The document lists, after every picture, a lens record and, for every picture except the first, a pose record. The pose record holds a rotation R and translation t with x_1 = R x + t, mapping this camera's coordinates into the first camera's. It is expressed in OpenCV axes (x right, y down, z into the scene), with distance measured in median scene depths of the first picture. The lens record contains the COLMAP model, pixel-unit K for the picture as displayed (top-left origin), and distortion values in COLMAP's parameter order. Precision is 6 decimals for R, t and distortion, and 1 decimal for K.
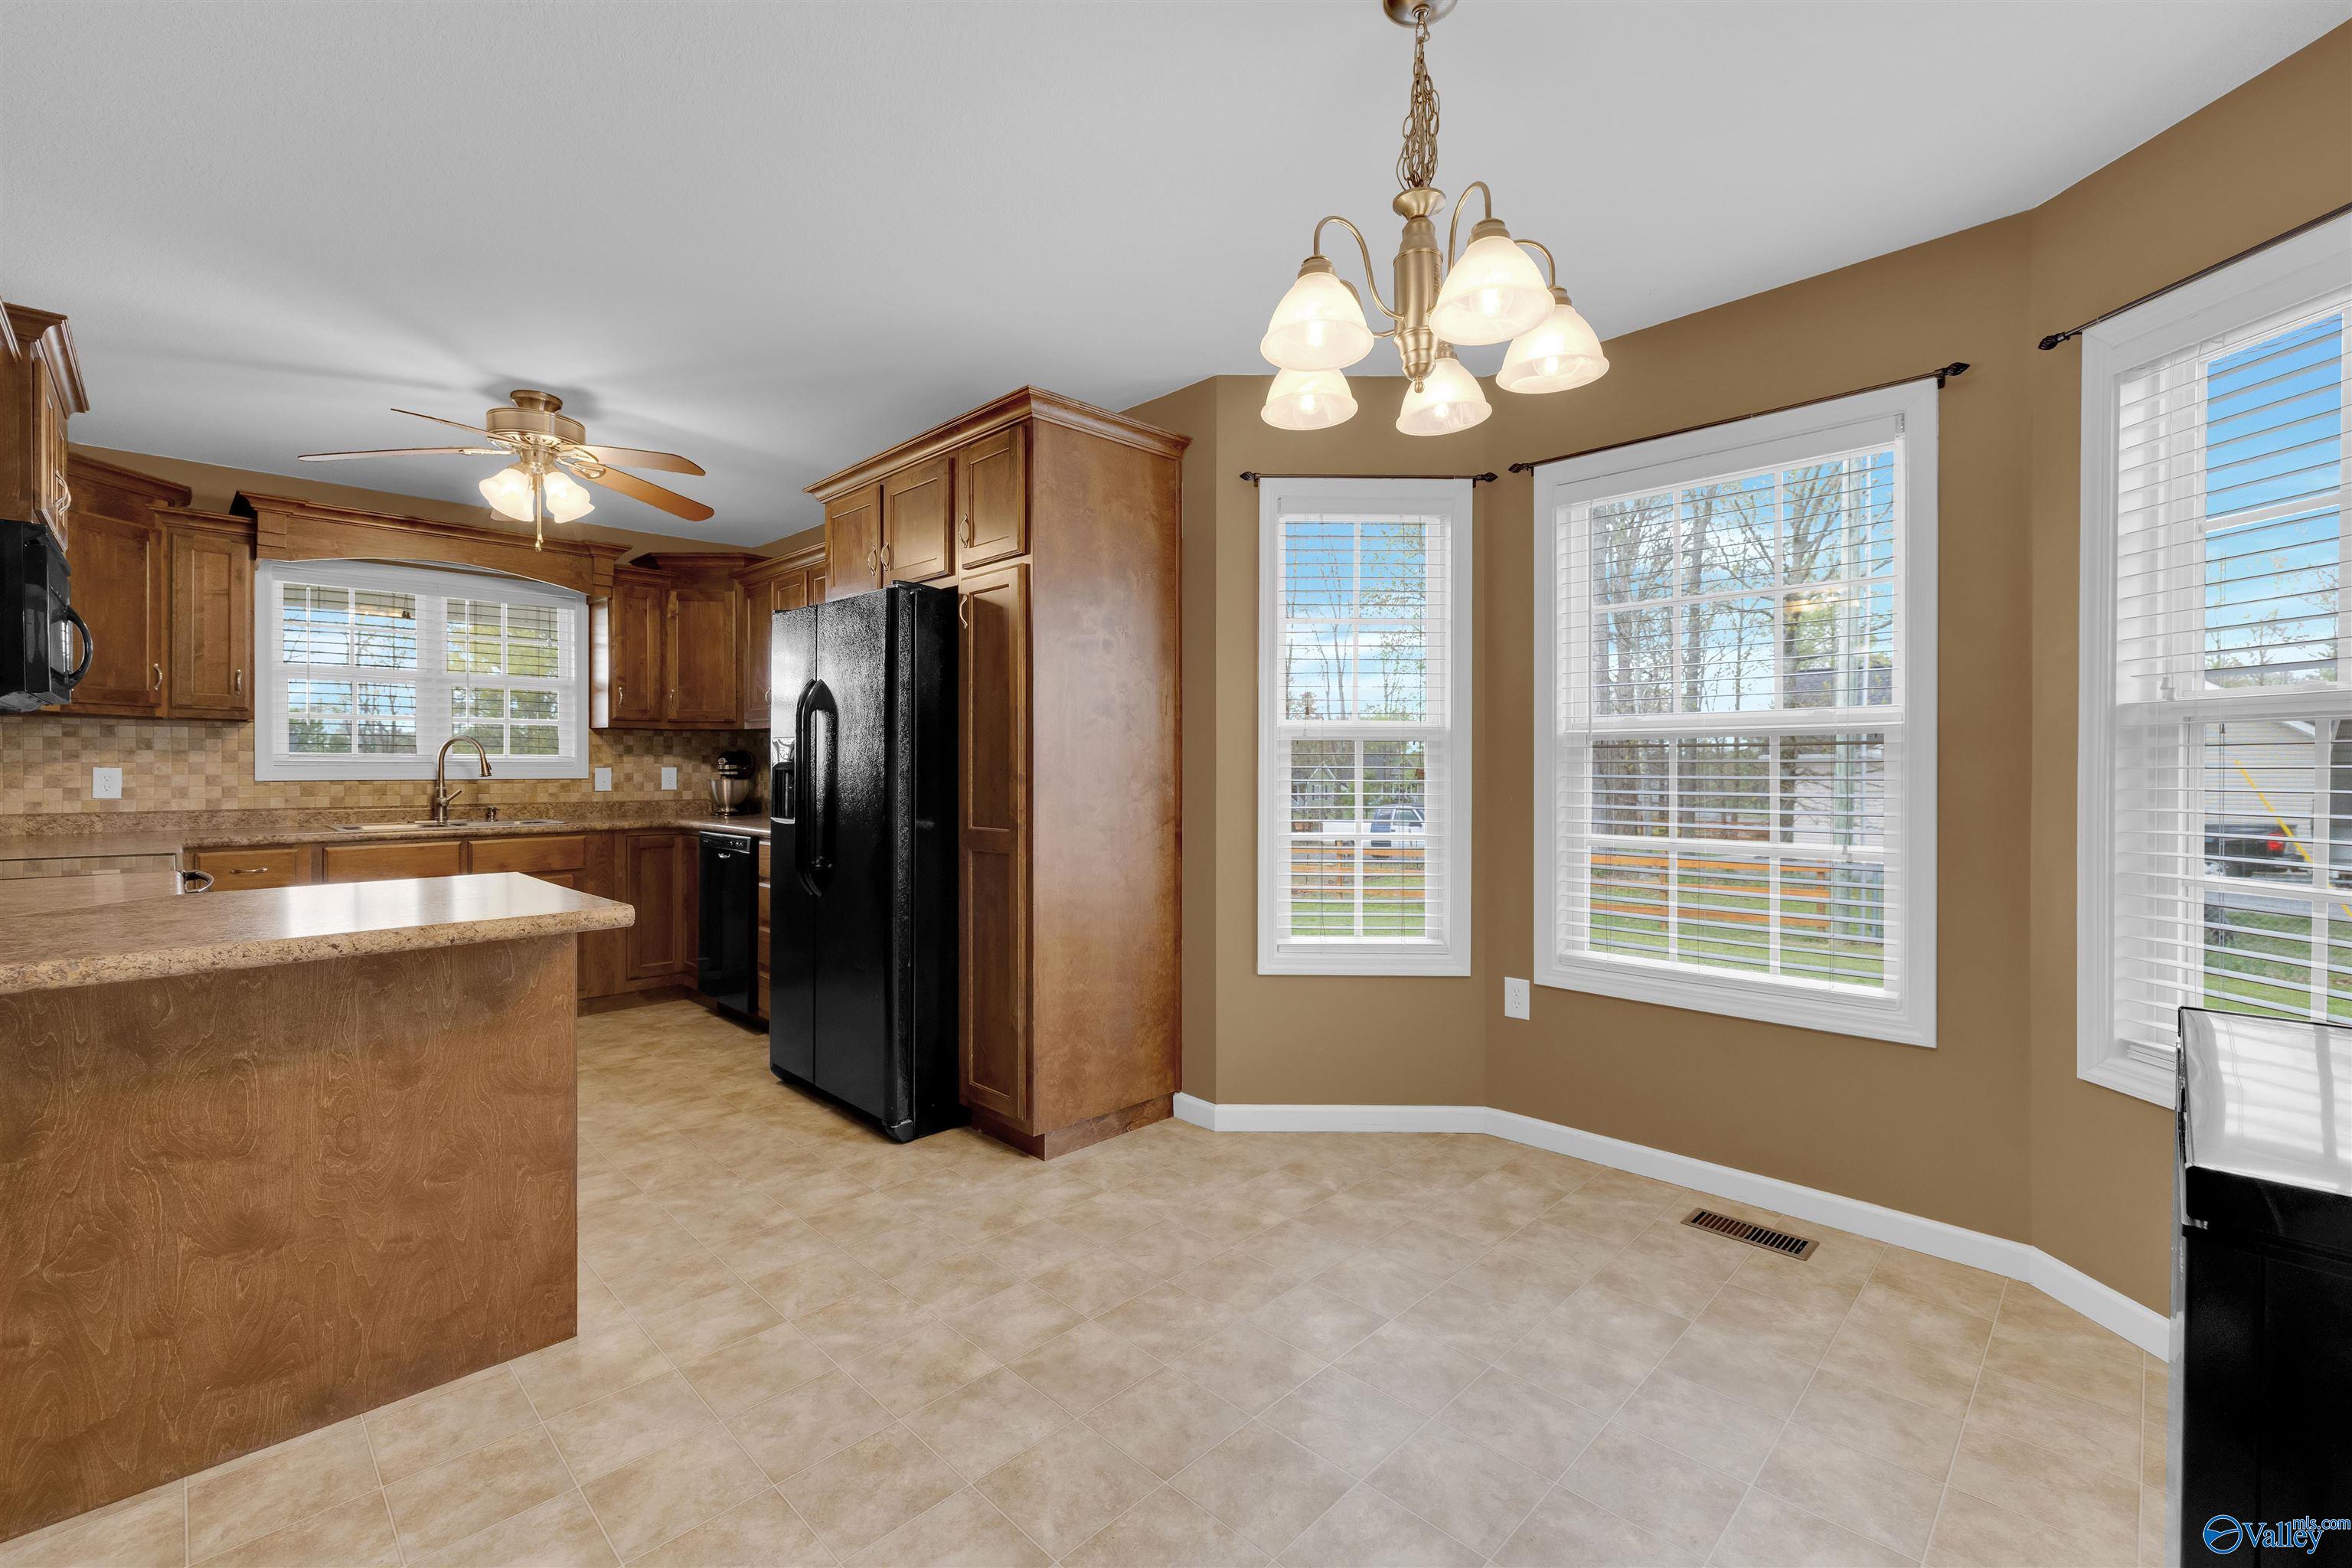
lens RADIAL K [[1000.7, 0, 1180.0], [0, 1000.7, 771.0], [0, 0, 1]] dist [0.003237, 0.000201]
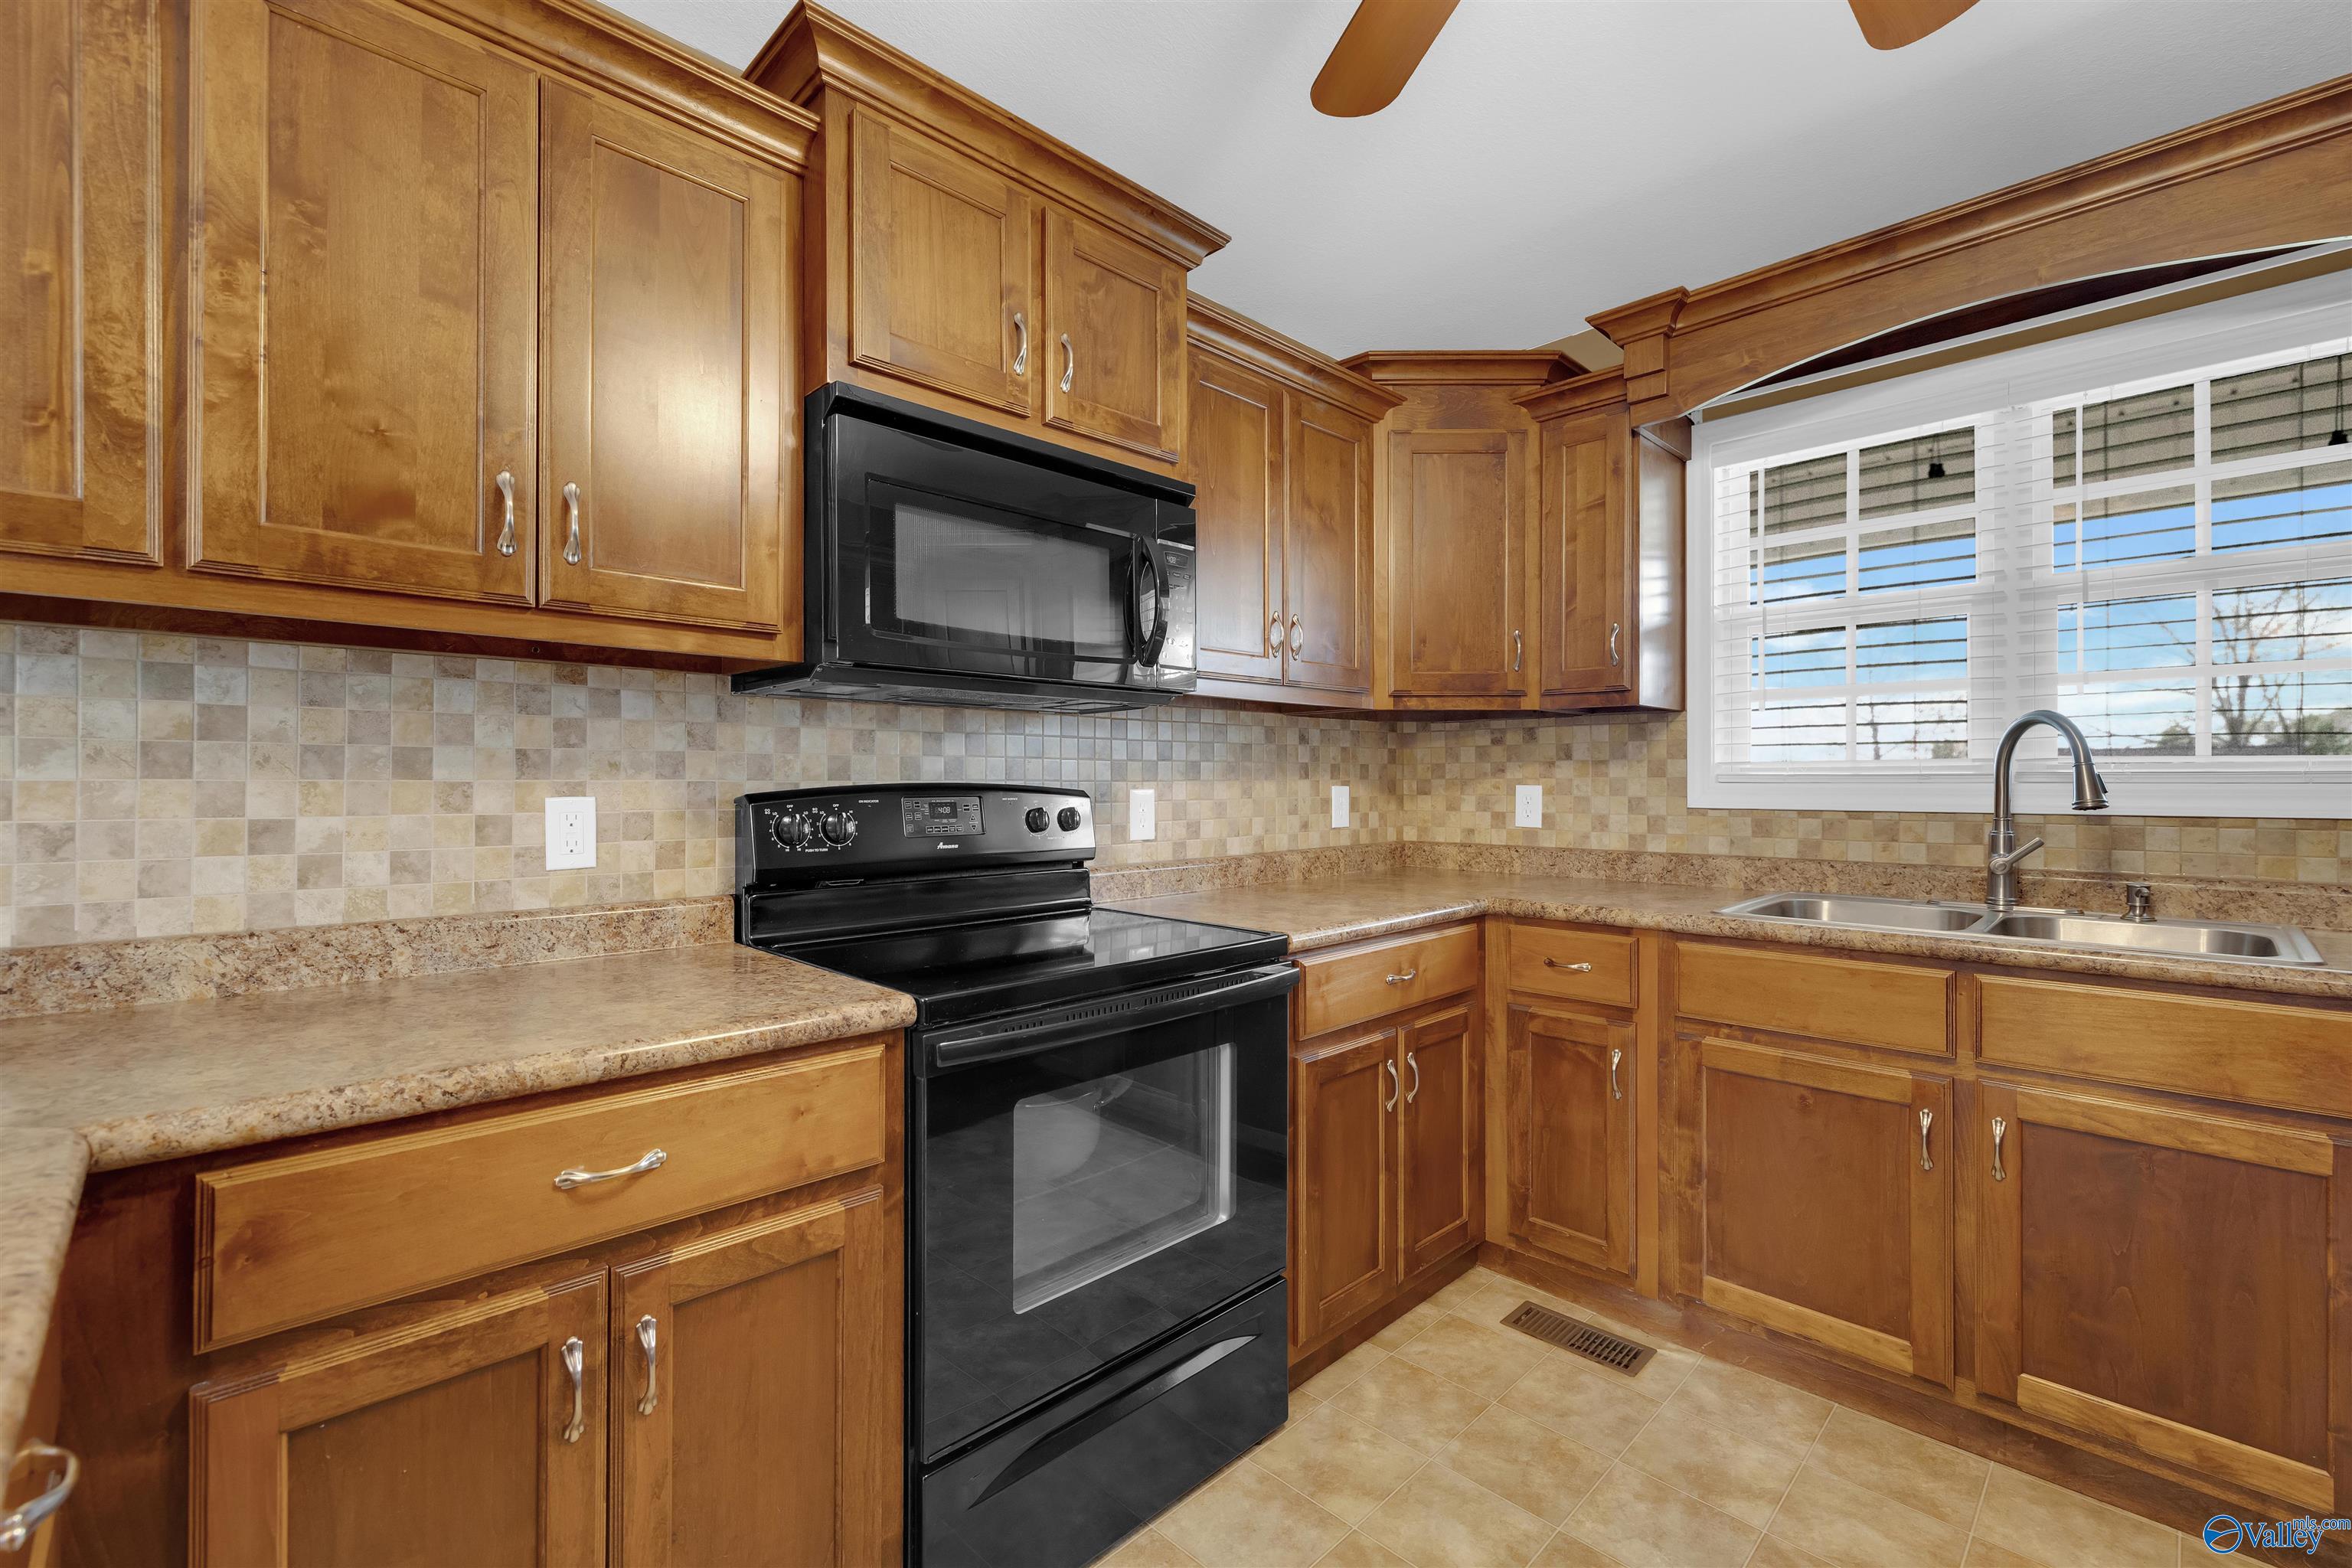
lens RADIAL K [[1000.7, 0, 1164.8], [0, 1000.7, 778.8], [0, 0, 1]] dist [0.003237, 0.000201]
pose [[-0.025363, -0.003609, -0.999672, -0.322341], [-0.004024, 0.999986, -0.003508, -0.004350], [0.999670, 0.003933, -0.025377, 0.729123]]
